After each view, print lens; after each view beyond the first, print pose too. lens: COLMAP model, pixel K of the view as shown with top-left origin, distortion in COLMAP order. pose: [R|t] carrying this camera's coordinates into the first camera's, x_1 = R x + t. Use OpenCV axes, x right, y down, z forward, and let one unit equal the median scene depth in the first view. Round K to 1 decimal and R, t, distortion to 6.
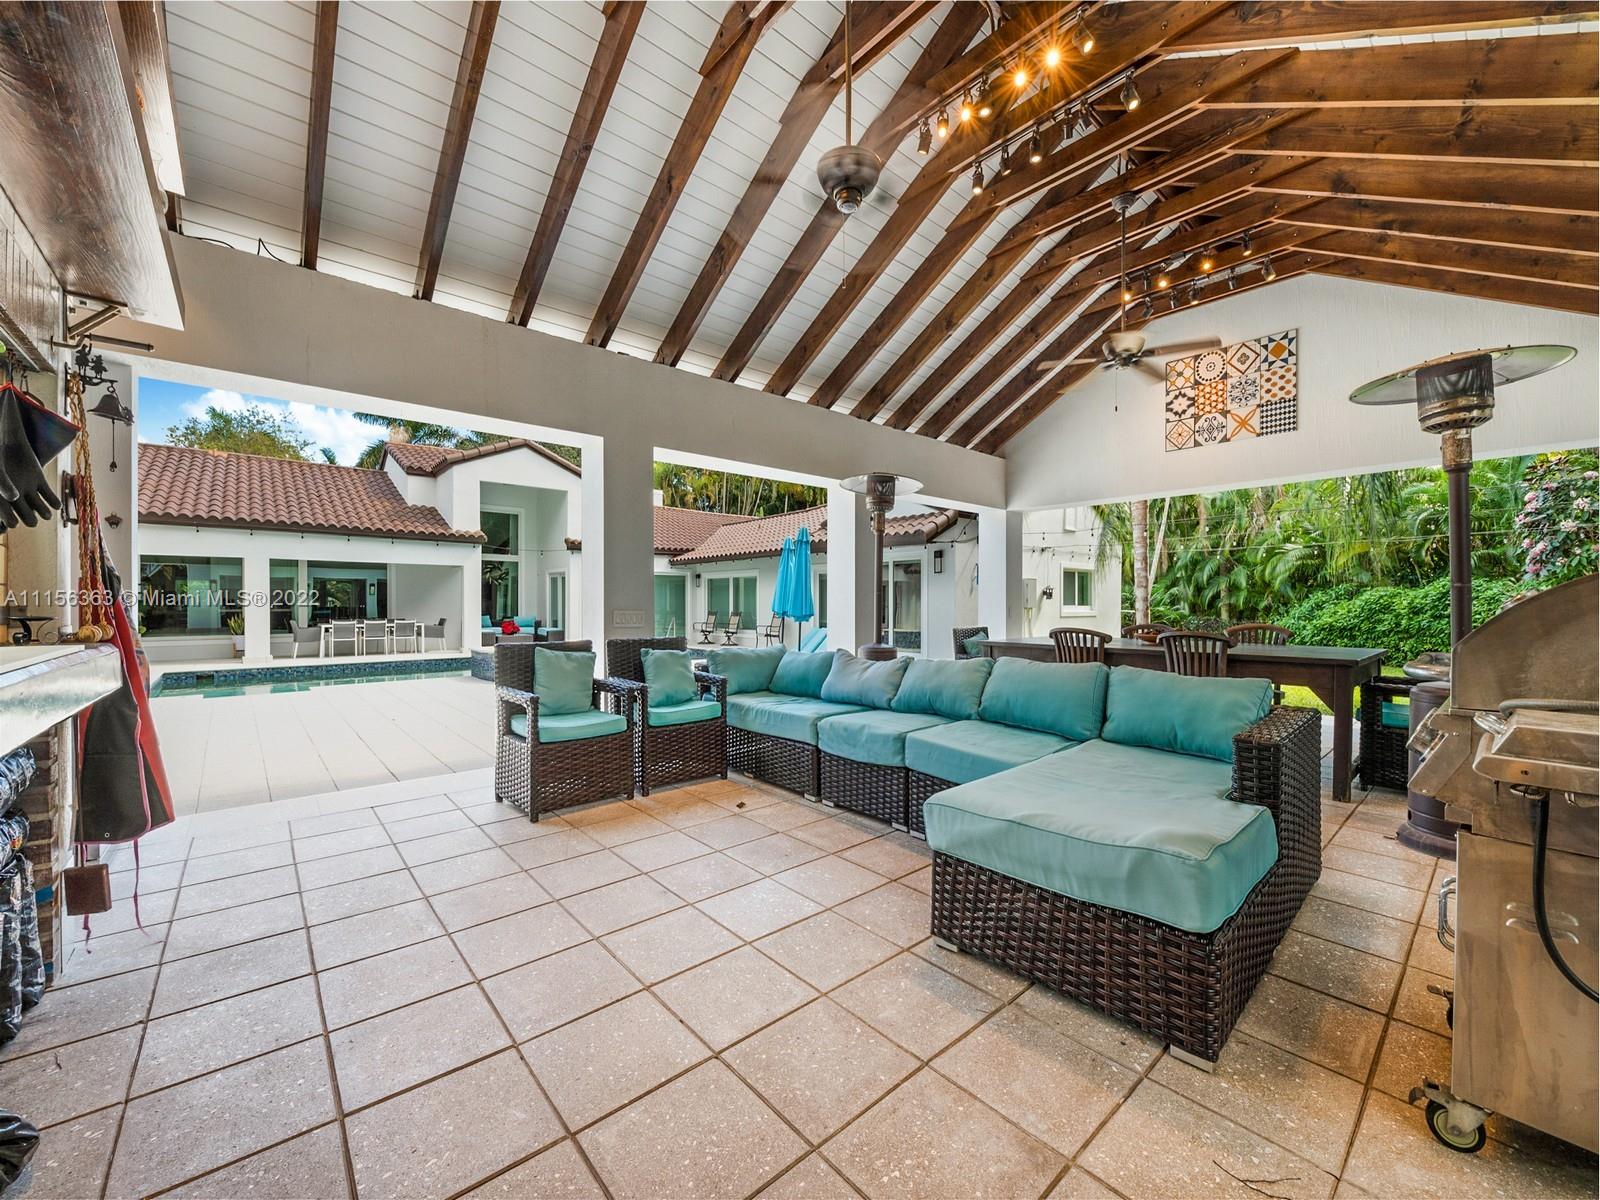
lens RADIAL K [[640.4, 0, 804.6], [0, 640.4, 607.9], [0, 0, 1]] dist [-0.000308, -0.000021]
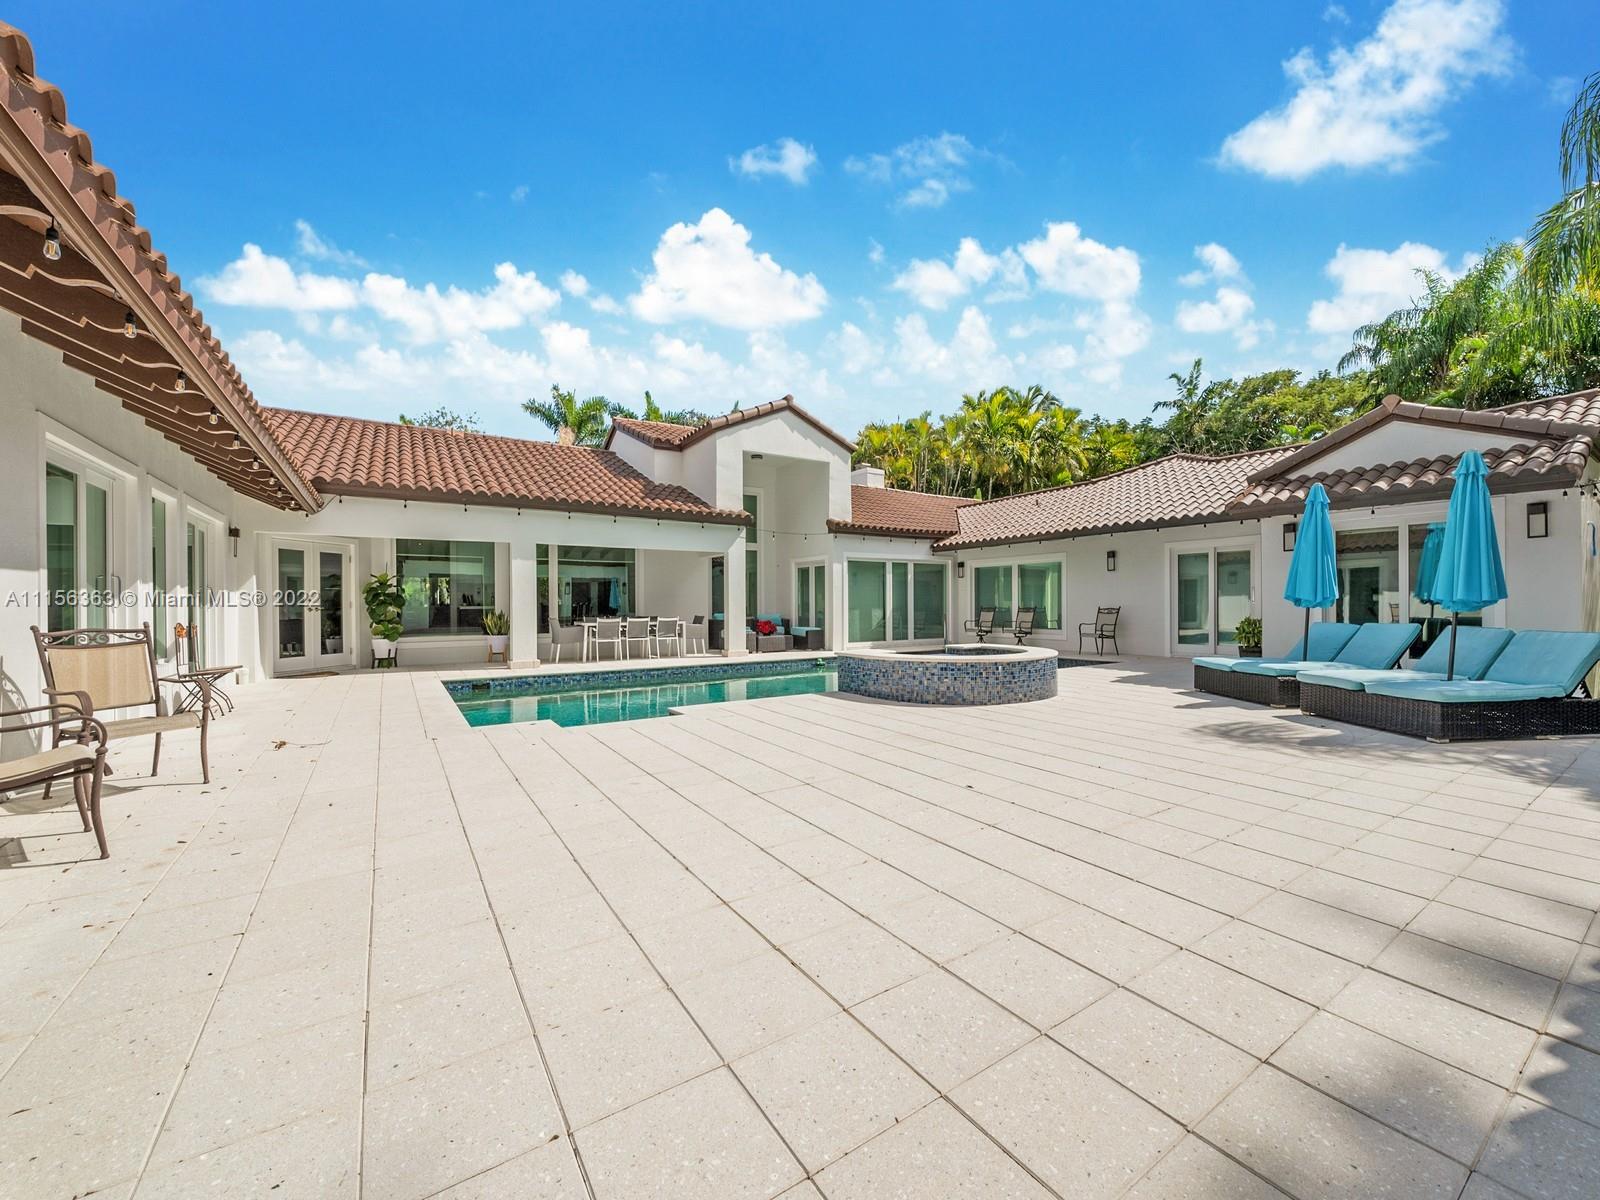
lens RADIAL K [[640.4, 0, 804.6], [0, 640.4, 607.9], [0, 0, 1]] dist [-0.000308, -0.000021]
pose [[0.989074, -0.006622, -0.147274, -0.268414], [0.006097, 0.999973, -0.004015, 0.008919], [0.147296, 0.003073, 0.989088, 0.165773]]
